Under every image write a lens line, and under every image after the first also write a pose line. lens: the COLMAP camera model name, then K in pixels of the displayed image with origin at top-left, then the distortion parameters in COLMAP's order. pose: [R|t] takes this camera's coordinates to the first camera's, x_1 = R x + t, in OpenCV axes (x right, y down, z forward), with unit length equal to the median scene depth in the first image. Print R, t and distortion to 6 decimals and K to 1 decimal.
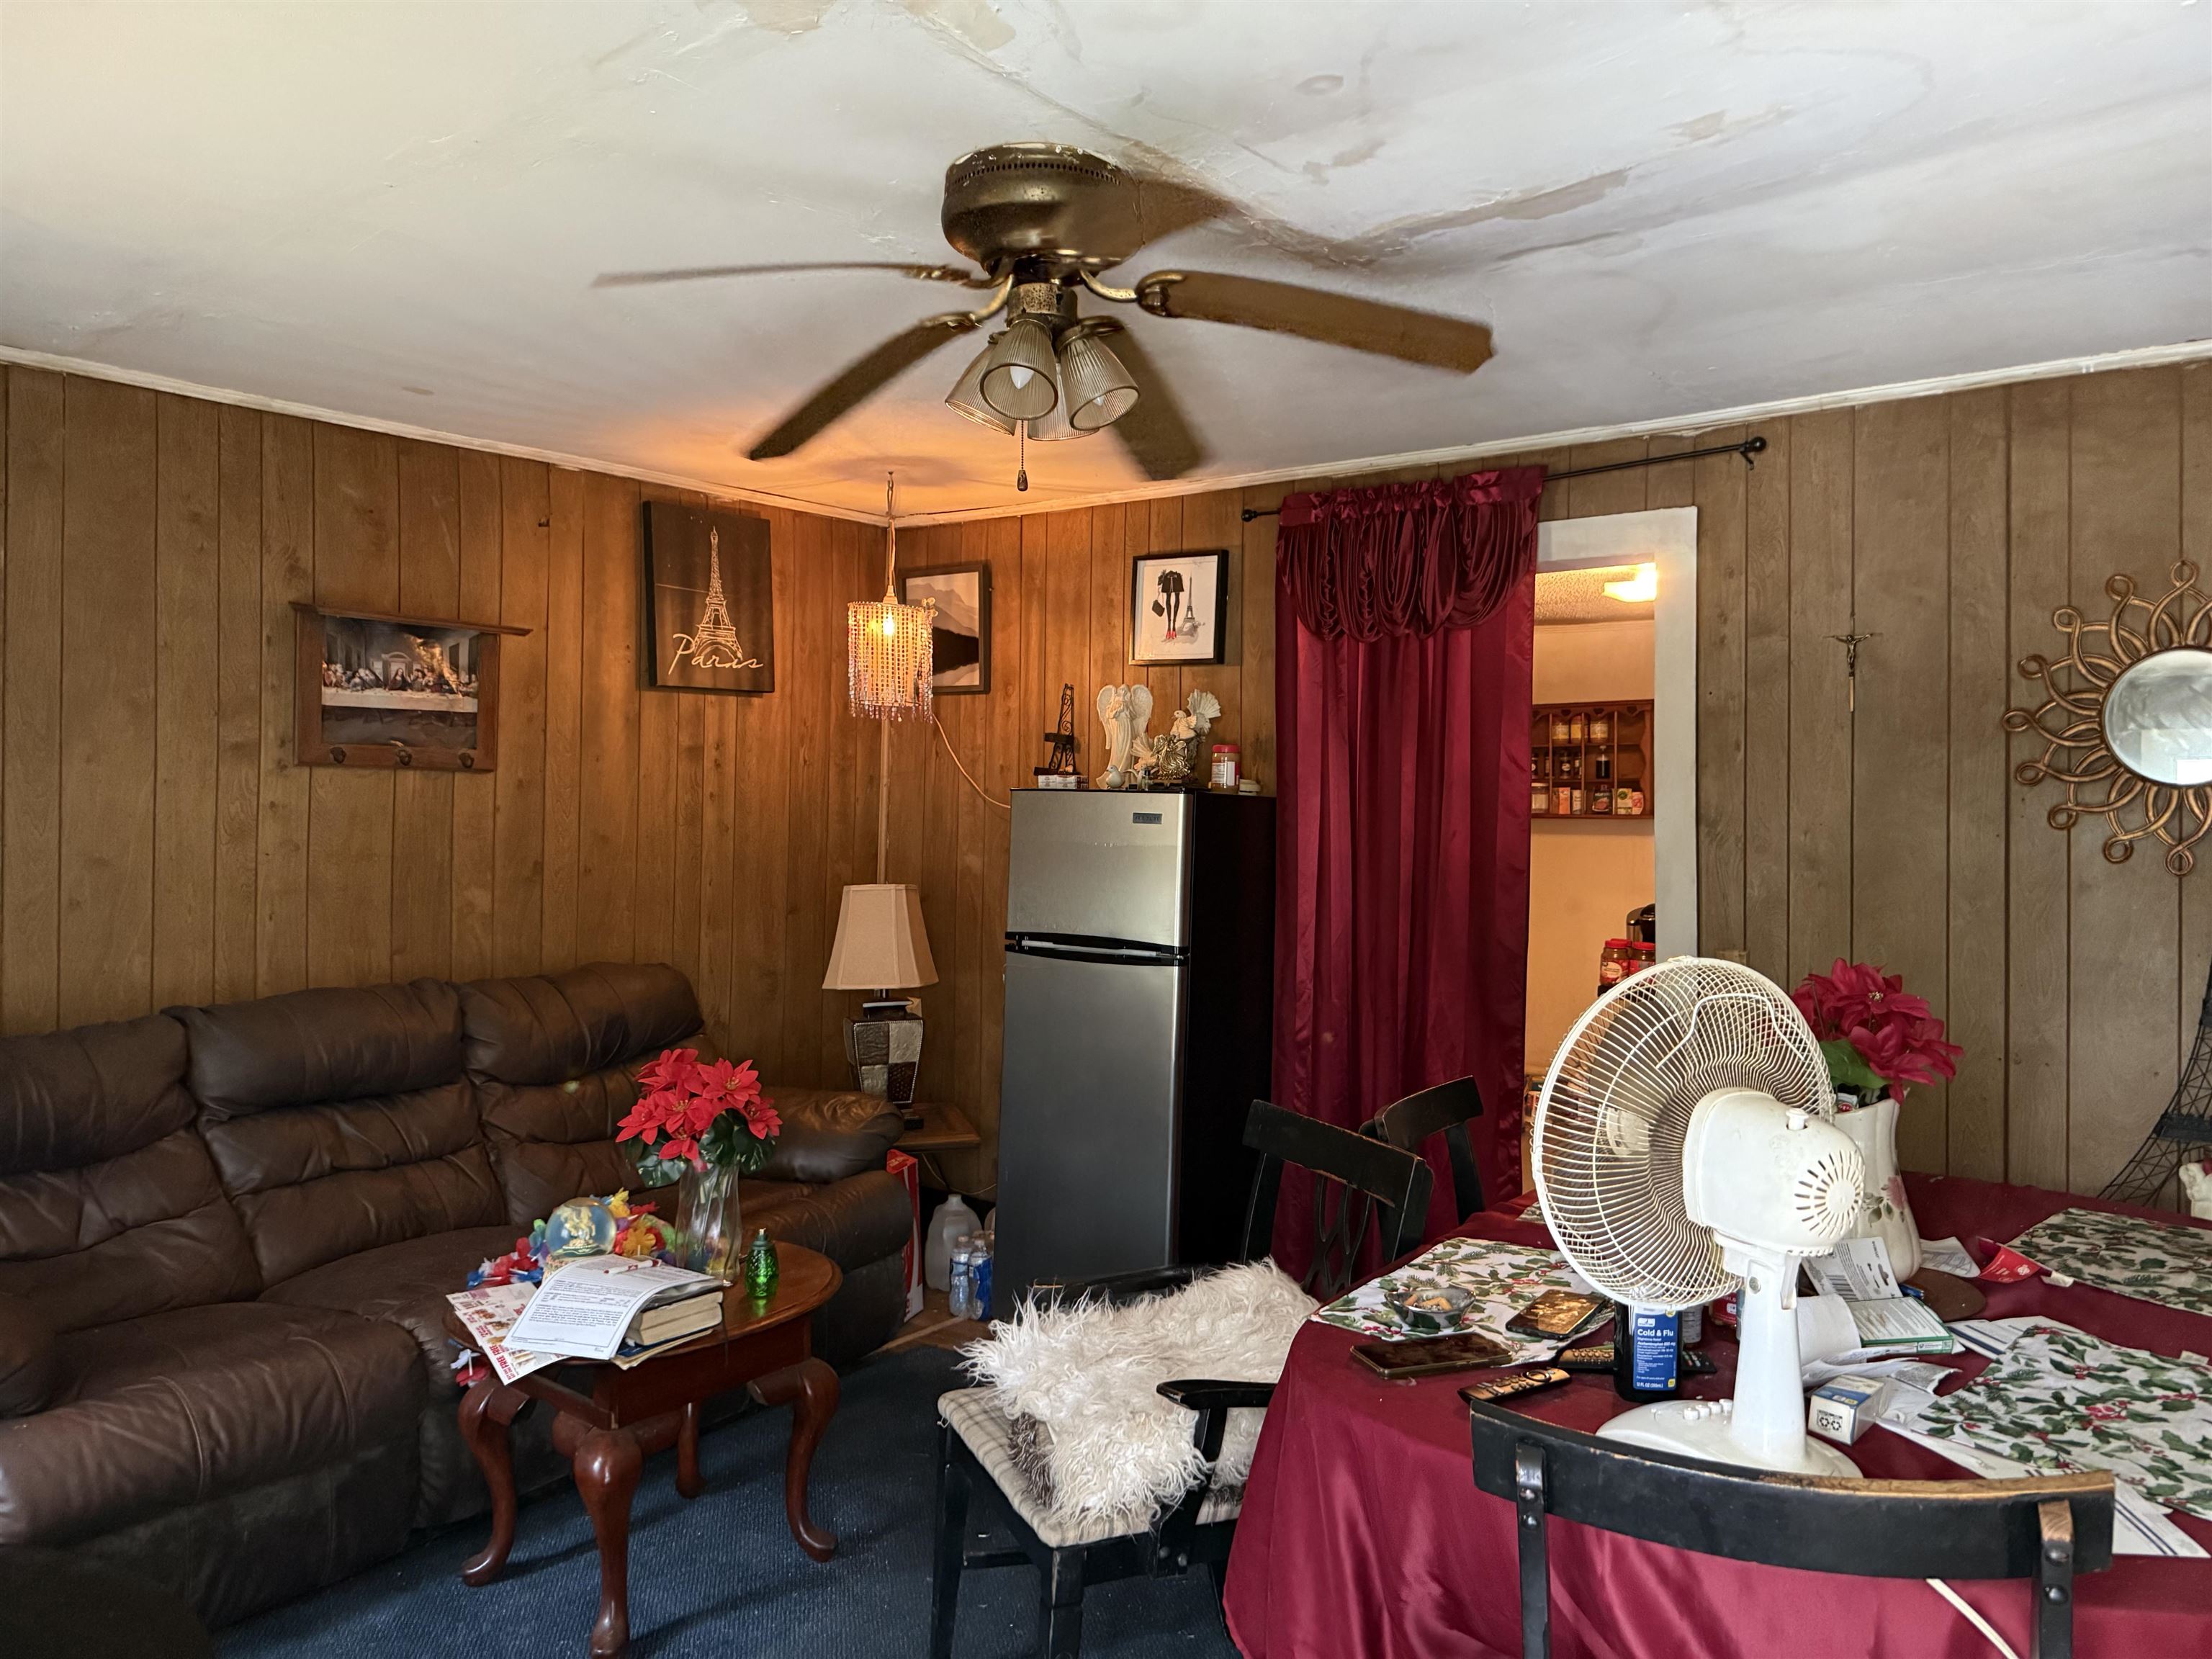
lens RADIAL K [[1552.7, 0, 1105.0], [0, 1552.7, 842.9], [0, 0, 1]] dist [0.057950, -0.074839]
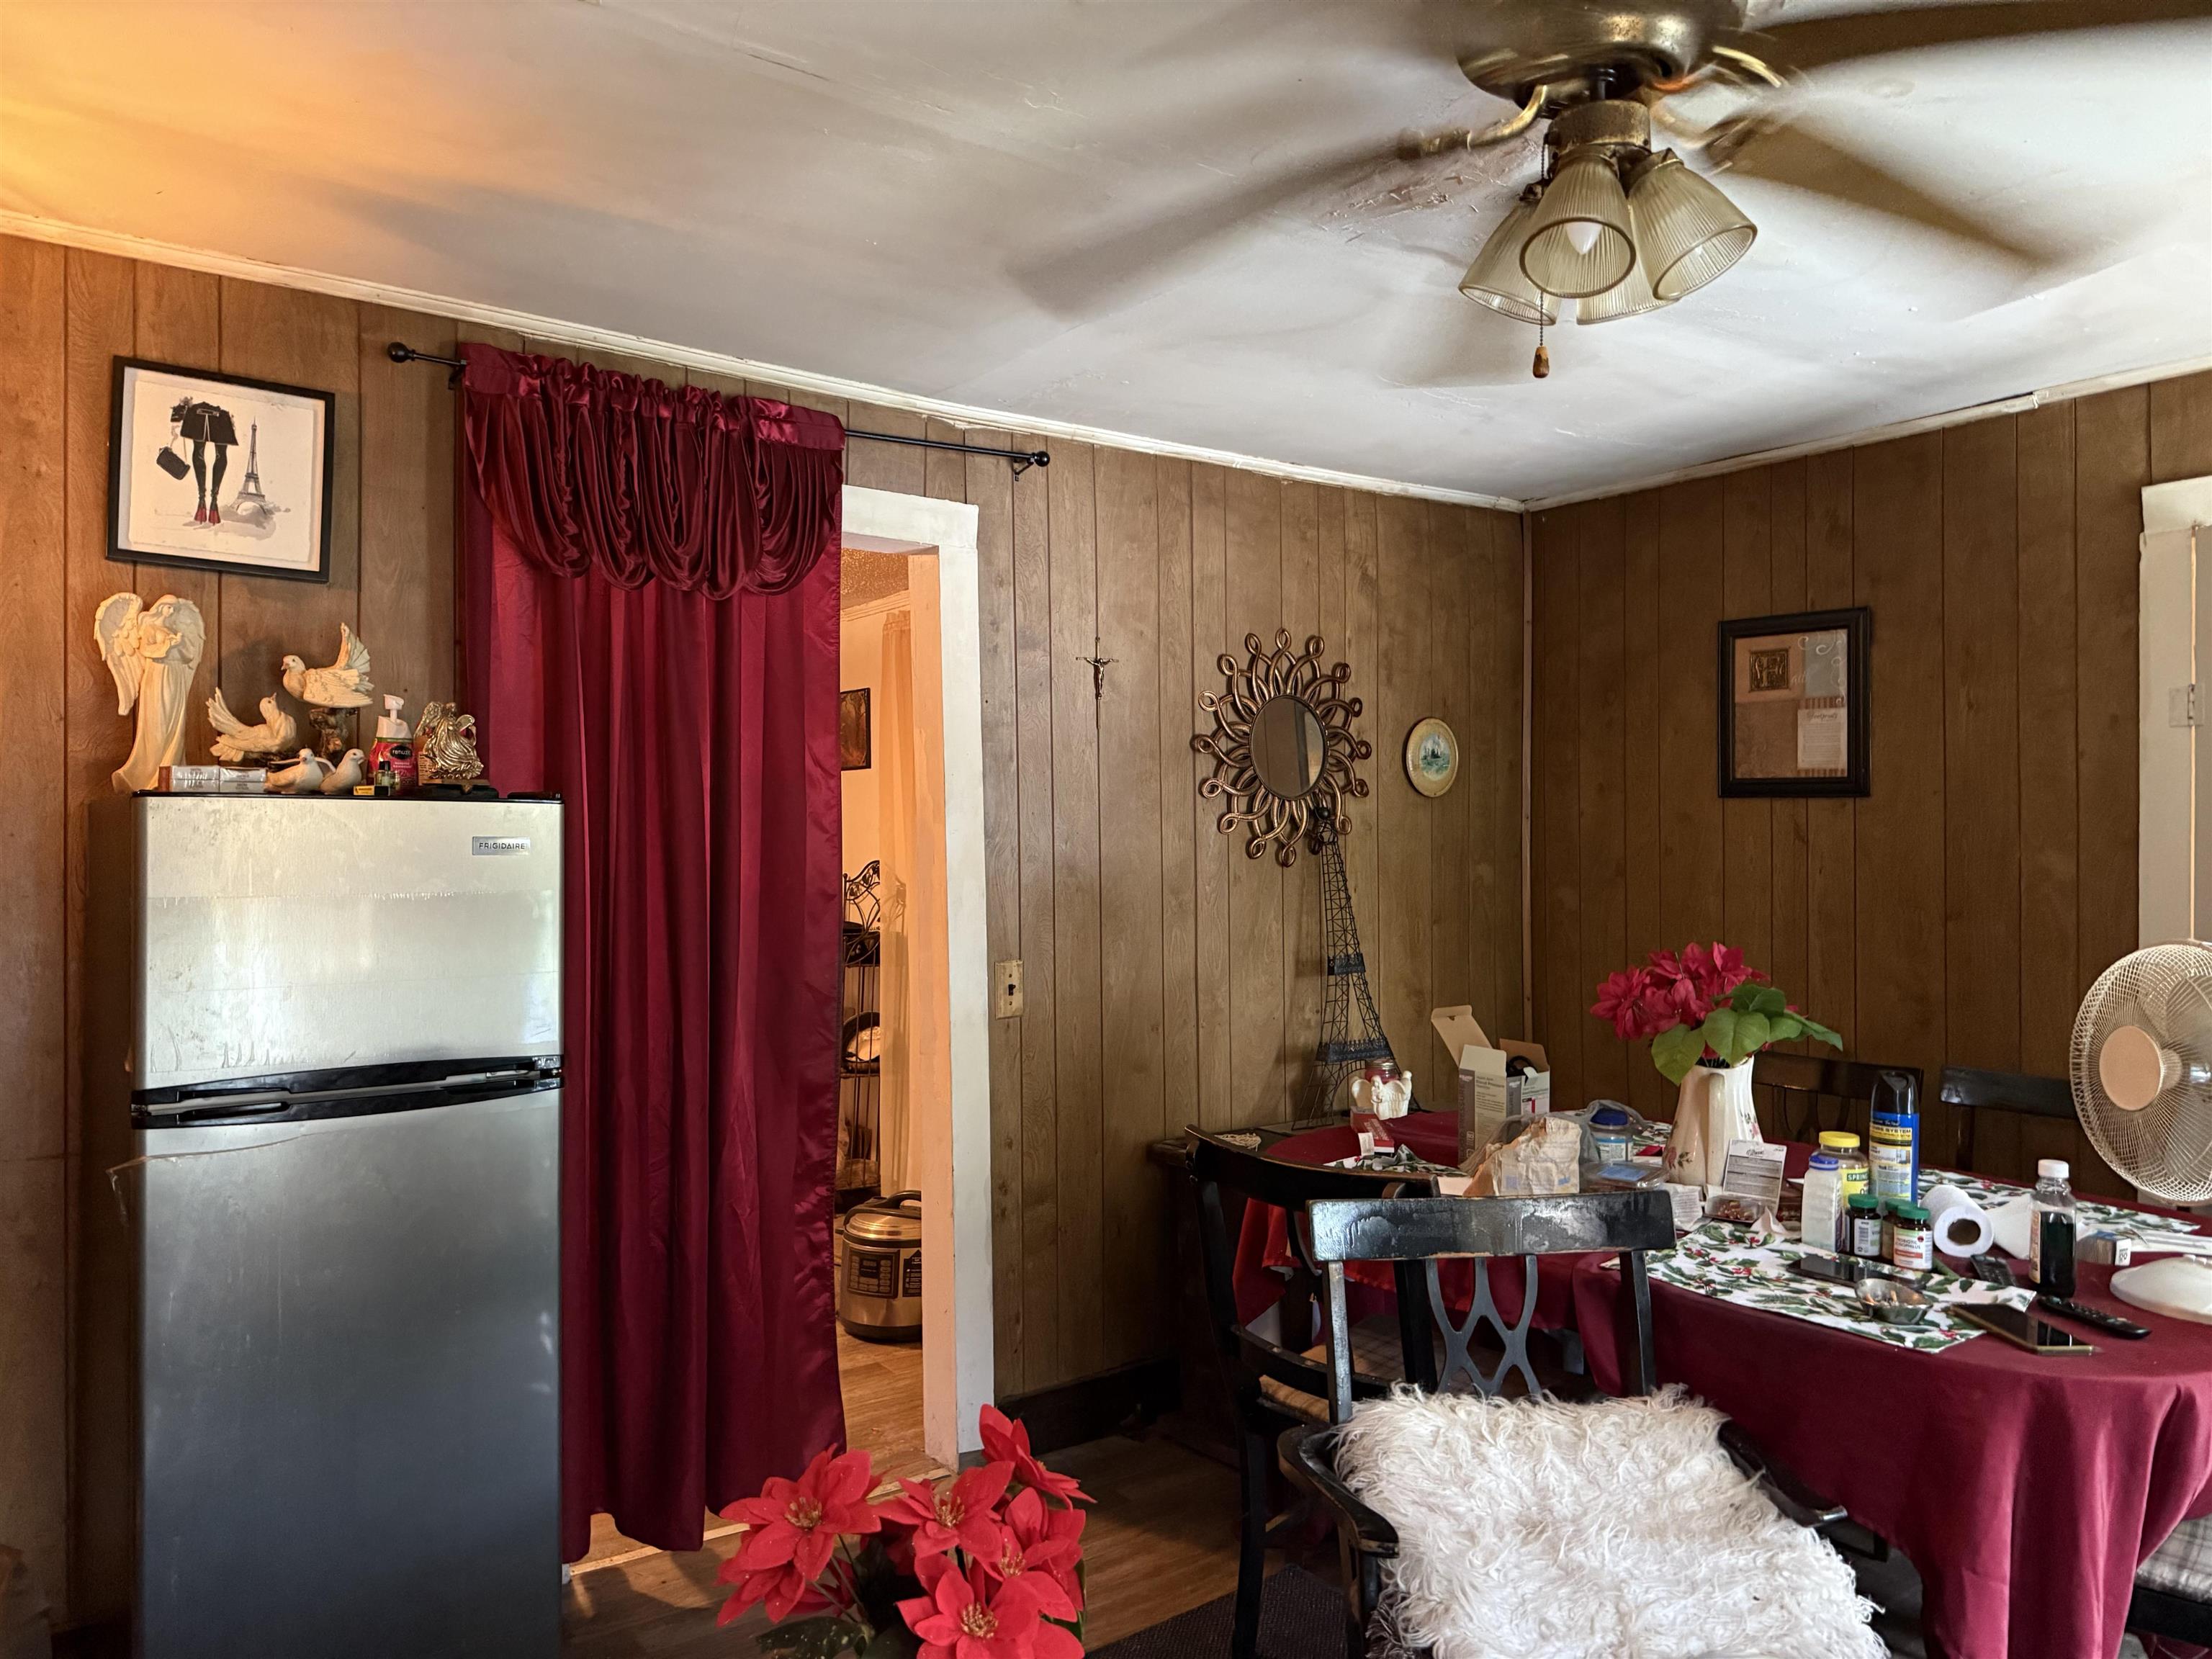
lens RADIAL K [[1552.7, 0, 1098.6], [0, 1552.7, 837.9], [0, 0, 1]] dist [0.057950, -0.074839]
pose [[0.265782, -0.023990, 0.963735, -0.478358], [0.020327, 0.999608, 0.019277, -0.025642], [-0.963819, 0.014467, 0.266165, 0.616292]]
